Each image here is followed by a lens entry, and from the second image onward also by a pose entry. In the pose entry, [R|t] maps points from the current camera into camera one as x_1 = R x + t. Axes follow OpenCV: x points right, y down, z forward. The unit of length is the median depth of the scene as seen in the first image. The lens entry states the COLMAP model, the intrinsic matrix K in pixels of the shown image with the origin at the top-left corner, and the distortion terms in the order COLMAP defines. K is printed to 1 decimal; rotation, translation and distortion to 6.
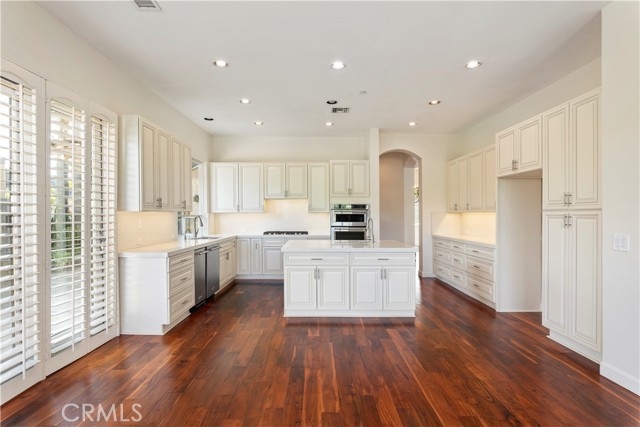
lens RADIAL K [[328.2, 0, 321.5], [0, 328.2, 215.1], [0, 0, 1]] dist [-0.001482, -0.001490]
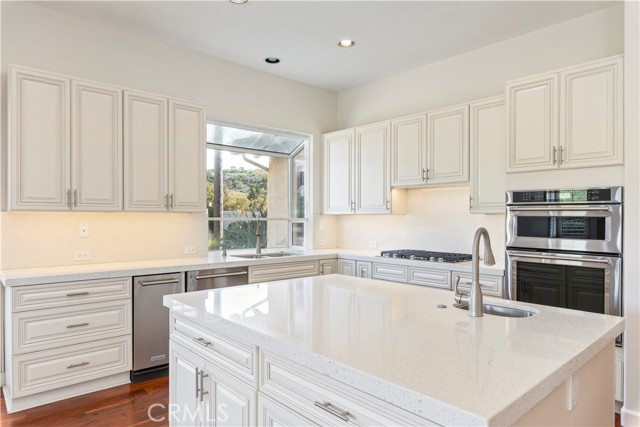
lens RADIAL K [[406.2, 0, 315.6], [0, 406.2, 219.5], [0, 0, 1]] dist [0.005765, -0.000529]
pose [[0.645892, 0.005623, -0.763408, 0.259732], [-0.000632, 0.999976, 0.006831, -0.002885], [0.763429, -0.003930, 0.645880, 0.507760]]
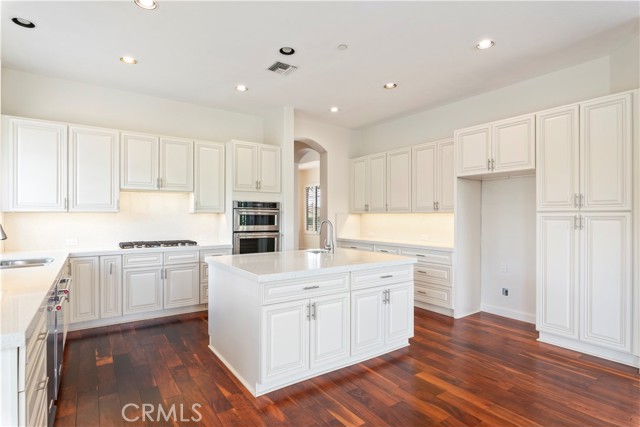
lens RADIAL K [[328.2, 0, 320.4], [0, 328.2, 211.7], [0, 0, 1]] dist [-0.001482, -0.001490]
pose [[0.825123, 0.007775, 0.564900, -0.221768], [-0.000639, 0.999917, -0.012830, -0.000879], [-0.564953, 0.010225, 0.825060, 0.302228]]
